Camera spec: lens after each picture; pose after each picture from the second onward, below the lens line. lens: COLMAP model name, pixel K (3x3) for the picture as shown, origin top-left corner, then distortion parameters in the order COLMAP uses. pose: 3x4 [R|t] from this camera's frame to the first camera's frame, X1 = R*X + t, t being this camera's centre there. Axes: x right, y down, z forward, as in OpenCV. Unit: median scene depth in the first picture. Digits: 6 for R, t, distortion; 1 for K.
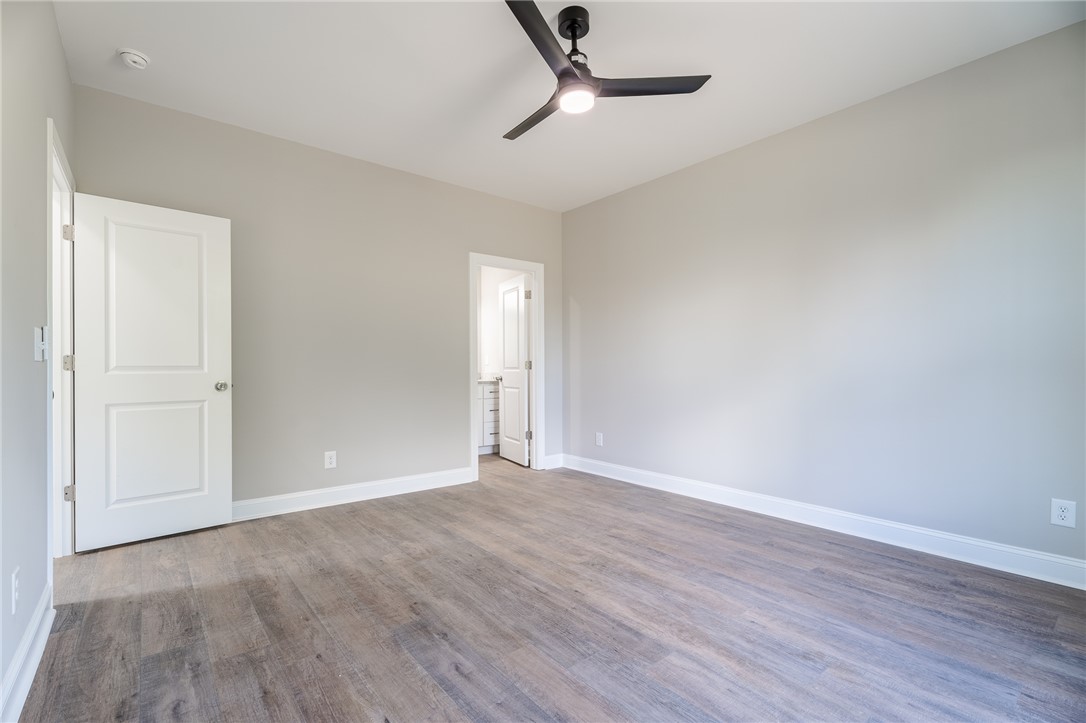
lens RADIAL K [[489.1, 0, 540.0], [0, 489.1, 365.7], [0, 0, 1]] dist [0.001495, 0.001049]
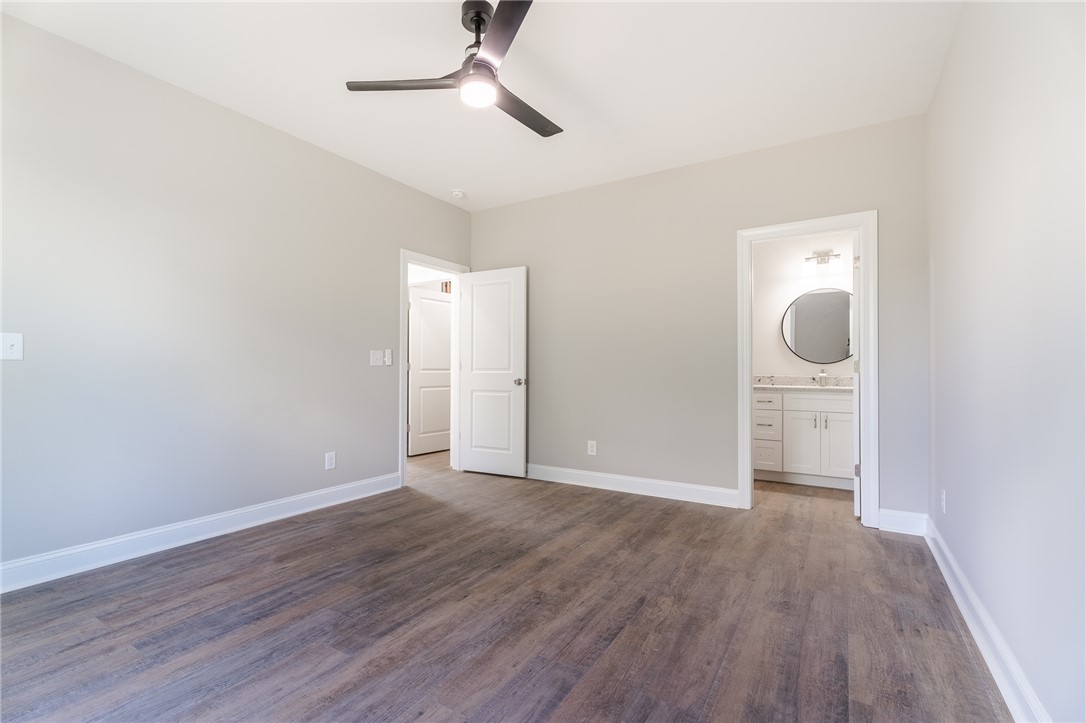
lens RADIAL K [[489.1, 0, 540.0], [0, 489.1, 365.7], [0, 0, 1]] dist [0.001495, 0.001049]
pose [[0.322066, -0.006332, -0.946696, 0.899913], [0.000199, 0.999978, -0.006620, 0.003929], [0.946717, 0.001944, 0.322060, 0.703229]]
